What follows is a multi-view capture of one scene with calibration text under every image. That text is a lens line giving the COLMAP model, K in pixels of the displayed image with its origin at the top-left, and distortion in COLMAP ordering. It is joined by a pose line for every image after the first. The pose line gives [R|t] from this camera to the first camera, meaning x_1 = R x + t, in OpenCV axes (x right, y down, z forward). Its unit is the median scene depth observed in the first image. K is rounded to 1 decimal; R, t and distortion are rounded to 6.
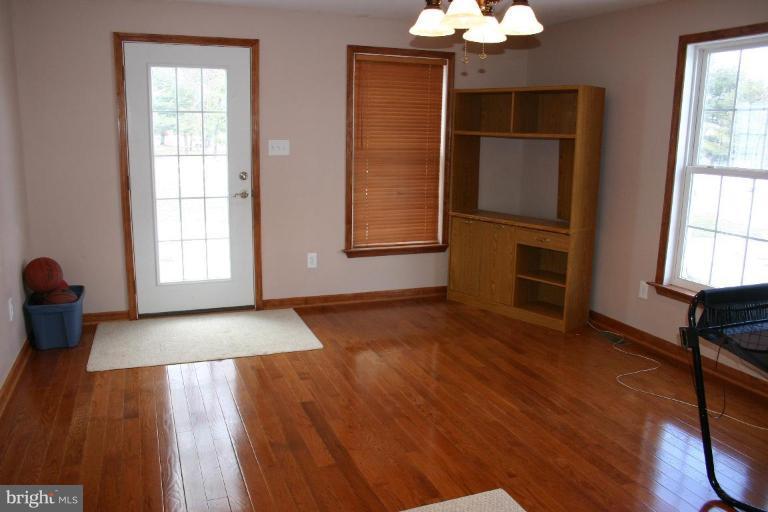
lens RADIAL K [[716.3, 0, 384.0], [0, 716.3, 256.0], [0, 0, 1]] dist [0.075917, 0.008850]
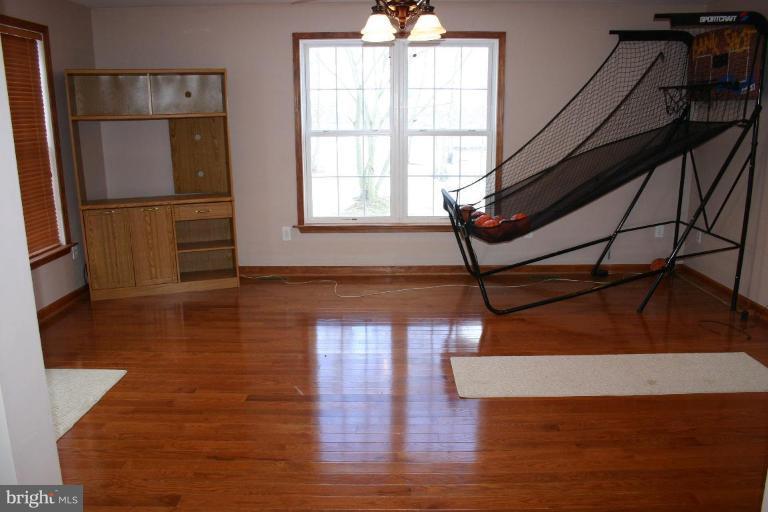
lens RADIAL K [[716.3, 0, 384.0], [0, 716.3, 256.0], [0, 0, 1]] dist [0.075917, 0.008850]
pose [[0.359135, -0.227239, 0.905199, -0.736881], [0.208235, 0.964965, 0.159626, -0.081258], [-0.909759, 0.131167, 0.393871, 0.363521]]
